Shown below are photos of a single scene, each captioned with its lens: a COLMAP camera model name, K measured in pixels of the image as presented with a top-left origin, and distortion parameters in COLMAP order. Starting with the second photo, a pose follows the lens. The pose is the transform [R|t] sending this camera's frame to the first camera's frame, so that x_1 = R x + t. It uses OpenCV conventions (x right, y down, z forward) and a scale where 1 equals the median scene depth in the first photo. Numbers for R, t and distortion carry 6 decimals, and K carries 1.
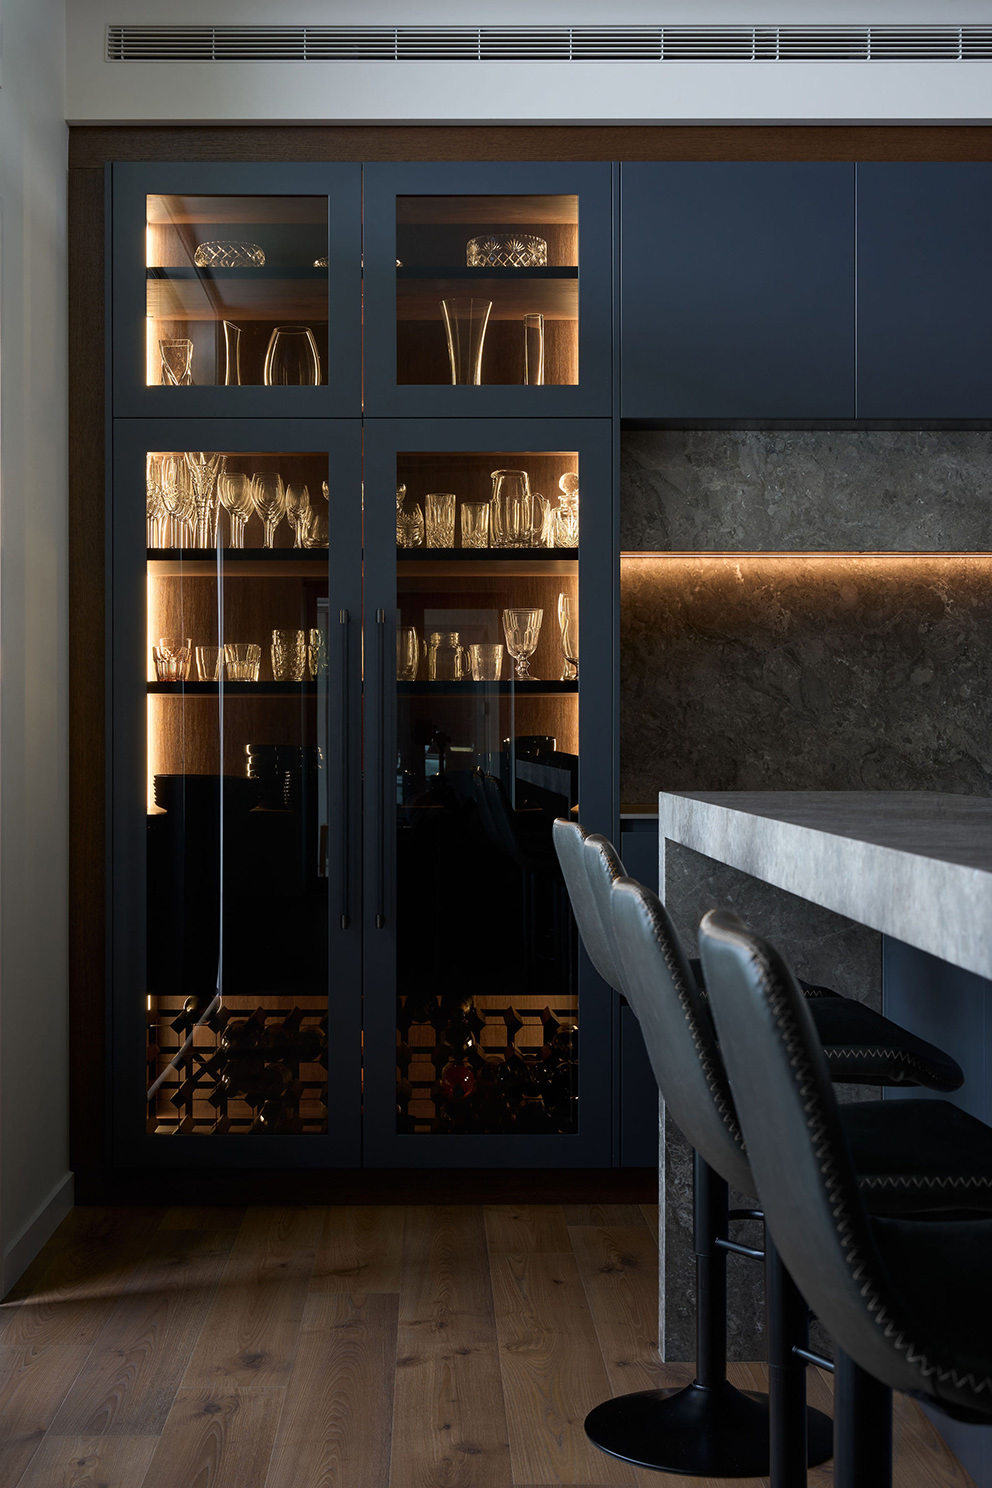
lens RADIAL K [[2051.1, 0, 428.2], [0, 2051.1, 740.0], [0, 0, 1]] dist [-0.007212, 0.000000]
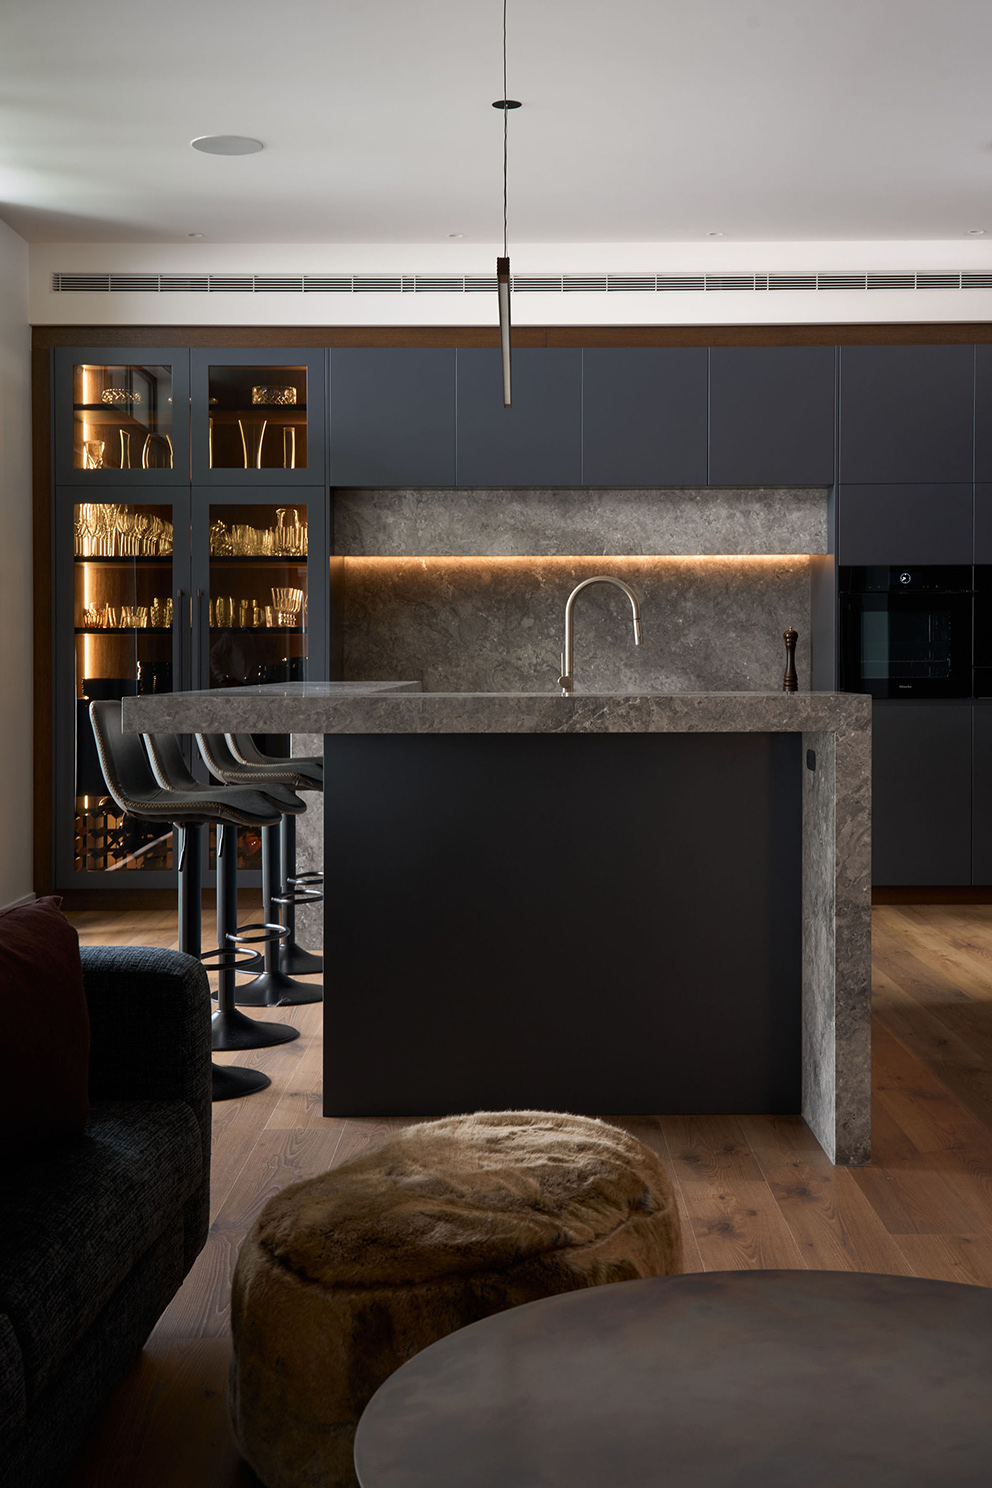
lens RADIAL K [[1804.6, 0, 499.3], [0, 1804.6, 730.4], [0, 0, 1]] dist [0.015311, 0.000000]
pose [[0.999983, -0.002971, 0.004991, 0.228540], [0.002792, 0.999366, 0.035488, 0.007216], [-0.005094, -0.035473, 0.999358, -0.625544]]
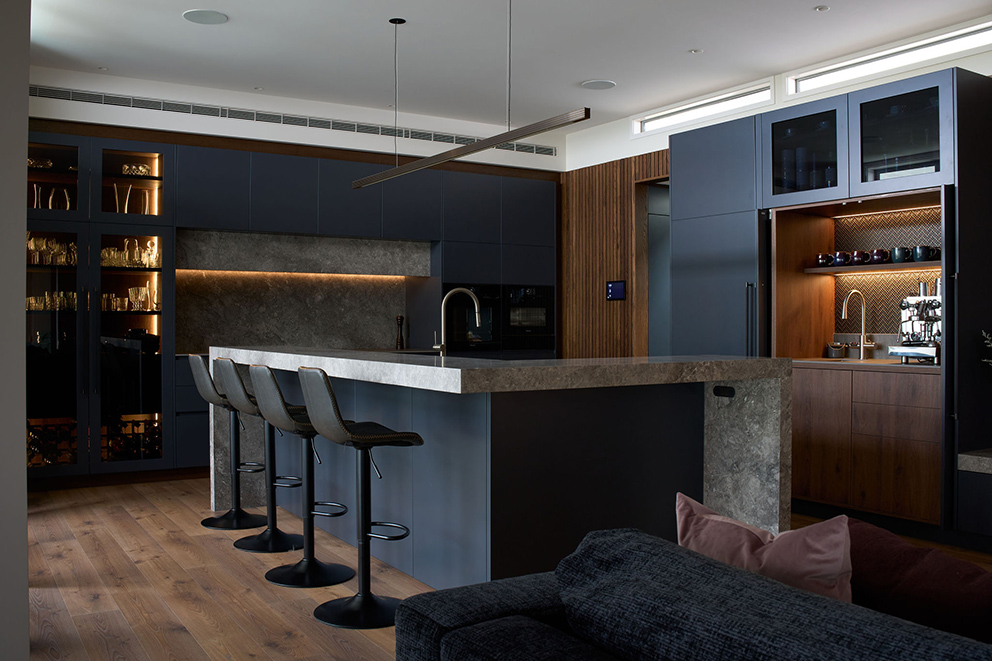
lens RADIAL K [[873.5, 0, 496.2], [0, 873.5, 328.3], [0, 0, 1]] dist [-0.136857, 0.026127]
pose [[0.842201, -0.000888, 0.539162, -0.187321], [-0.000362, 0.999997, 0.002213, -0.006001], [-0.539163, -0.002059, 0.842199, -0.335701]]
